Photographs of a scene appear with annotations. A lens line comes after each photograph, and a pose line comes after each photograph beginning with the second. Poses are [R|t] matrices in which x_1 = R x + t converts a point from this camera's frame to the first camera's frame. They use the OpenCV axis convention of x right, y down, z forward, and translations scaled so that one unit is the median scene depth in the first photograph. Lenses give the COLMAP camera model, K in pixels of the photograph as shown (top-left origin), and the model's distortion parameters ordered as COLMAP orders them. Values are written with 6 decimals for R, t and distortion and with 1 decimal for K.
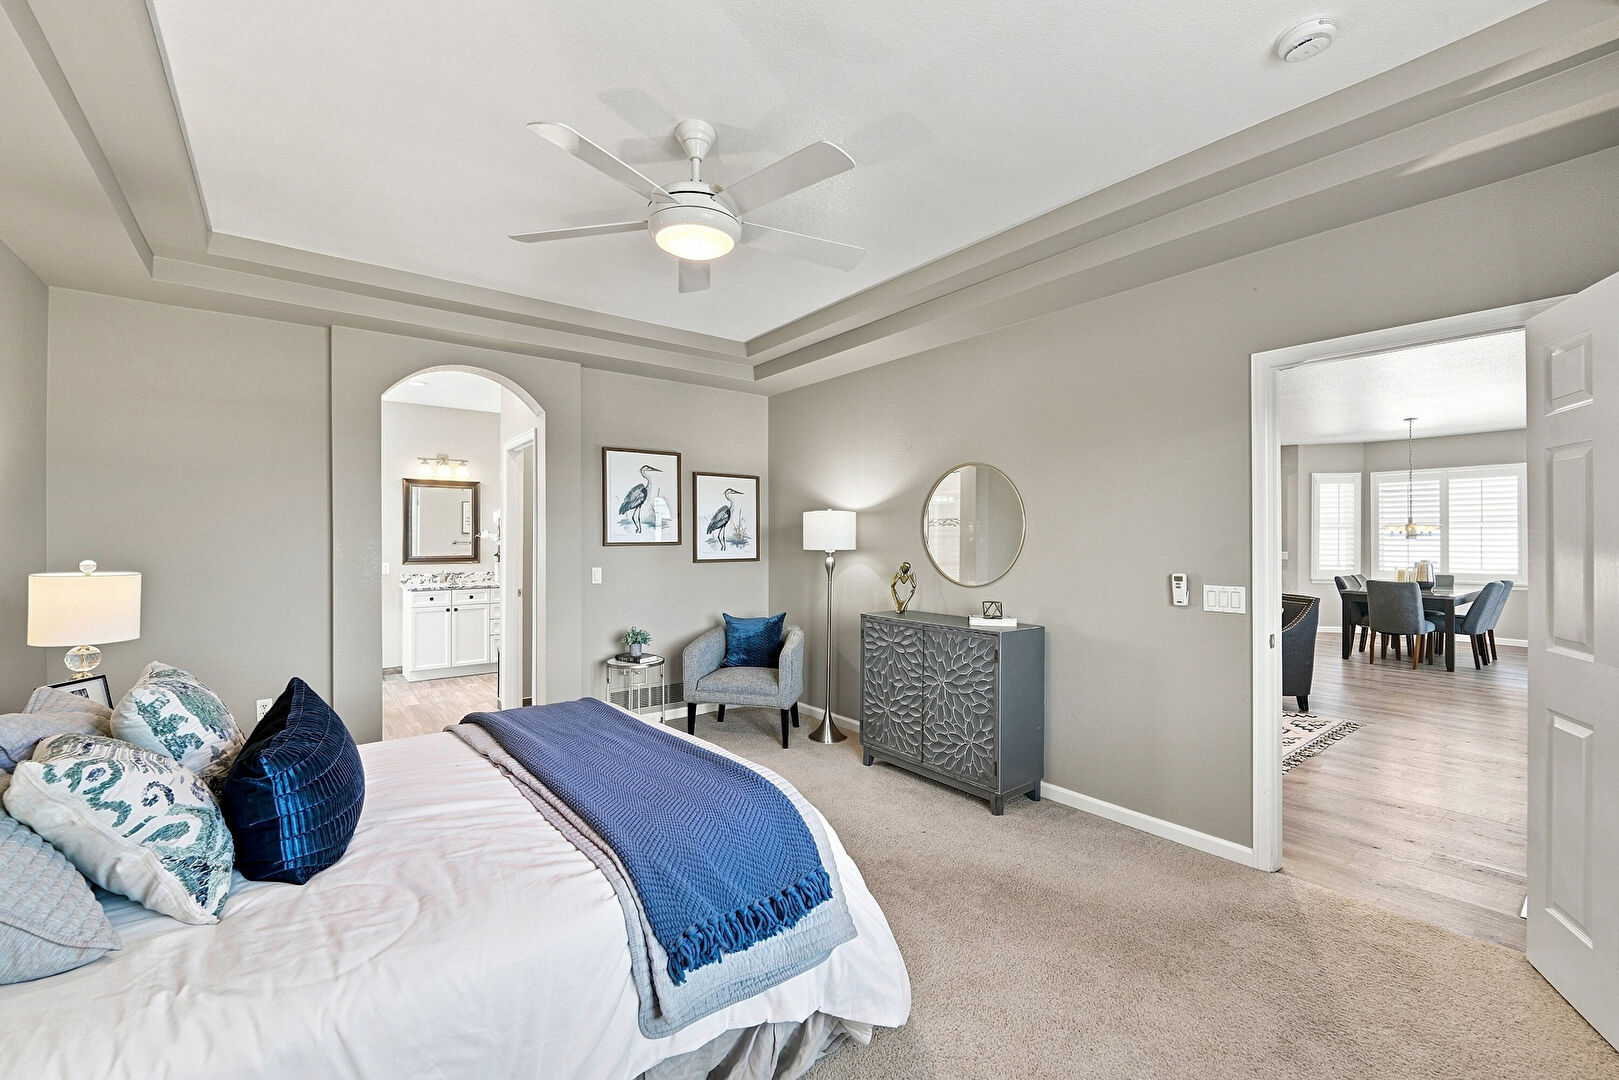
lens RADIAL K [[664.5, 0, 812.9], [0, 664.5, 538.6], [0, 0, 1]] dist [-0.016020, 0.000874]
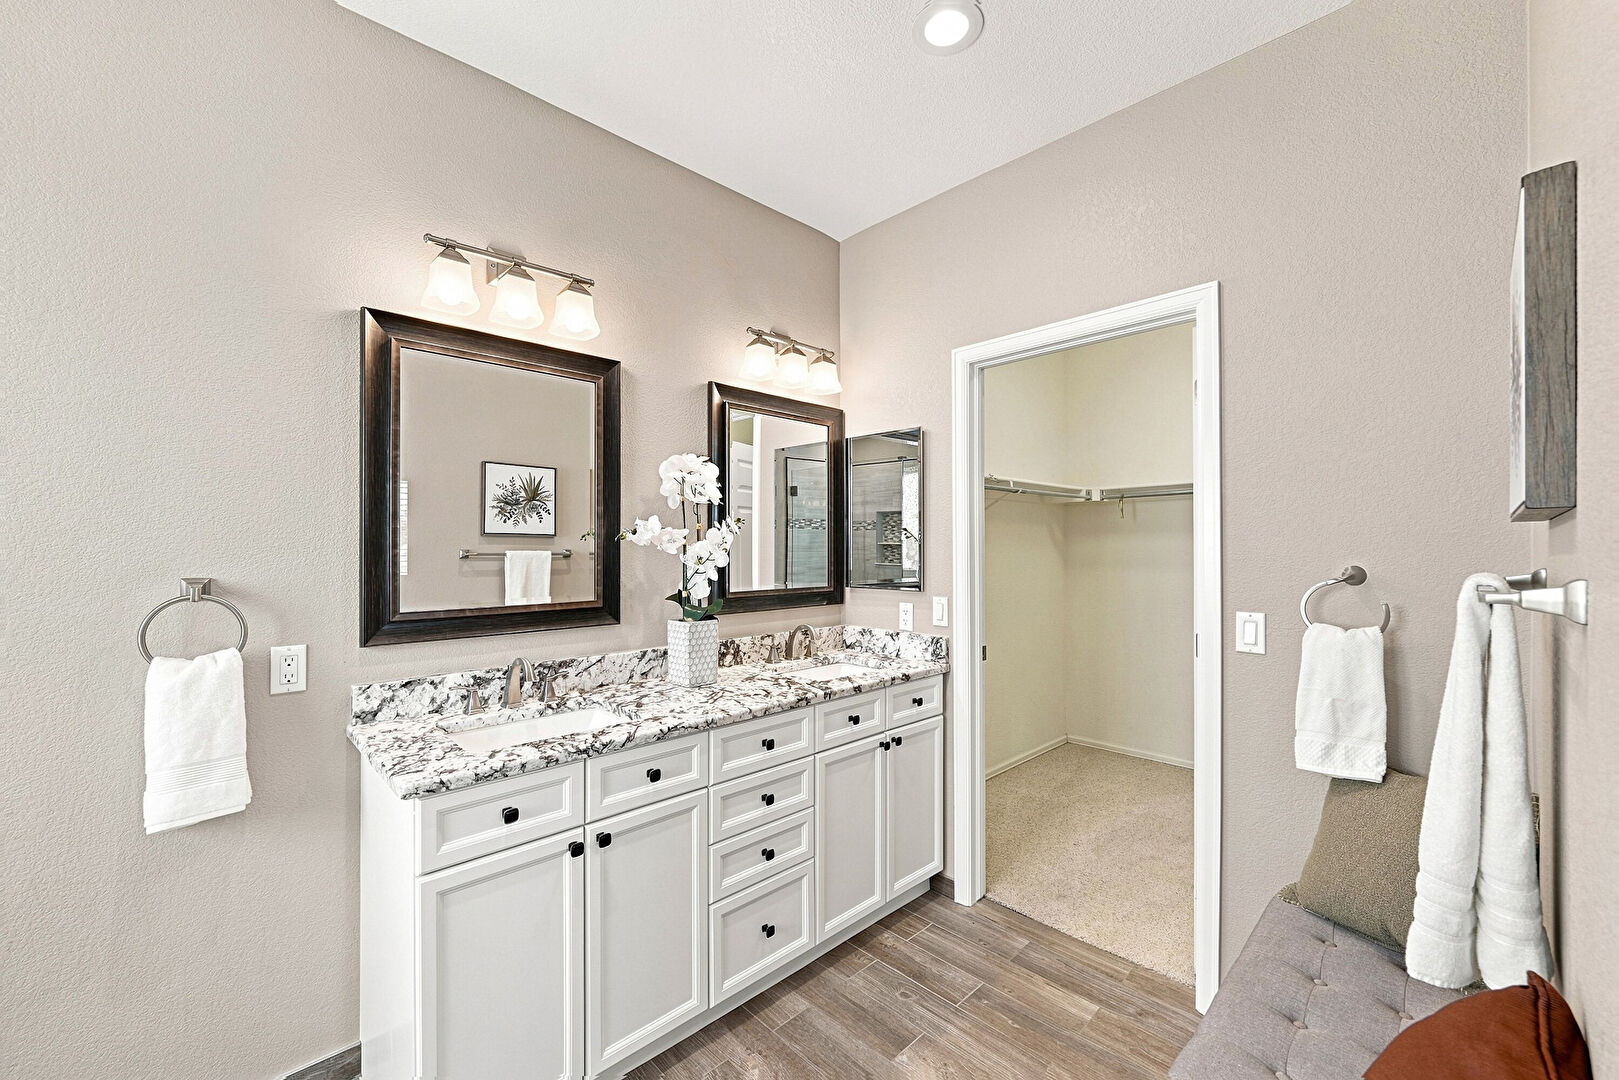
lens RADIAL K [[664.5, 0, 813.9], [0, 664.5, 548.4], [0, 0, 1]] dist [-0.016020, 0.000874]
pose [[0.995301, 0.008989, 0.096410, -0.457548], [-0.008864, 0.999959, -0.001719, 0.001251], [-0.096422, 0.000857, 0.995340, 0.707744]]
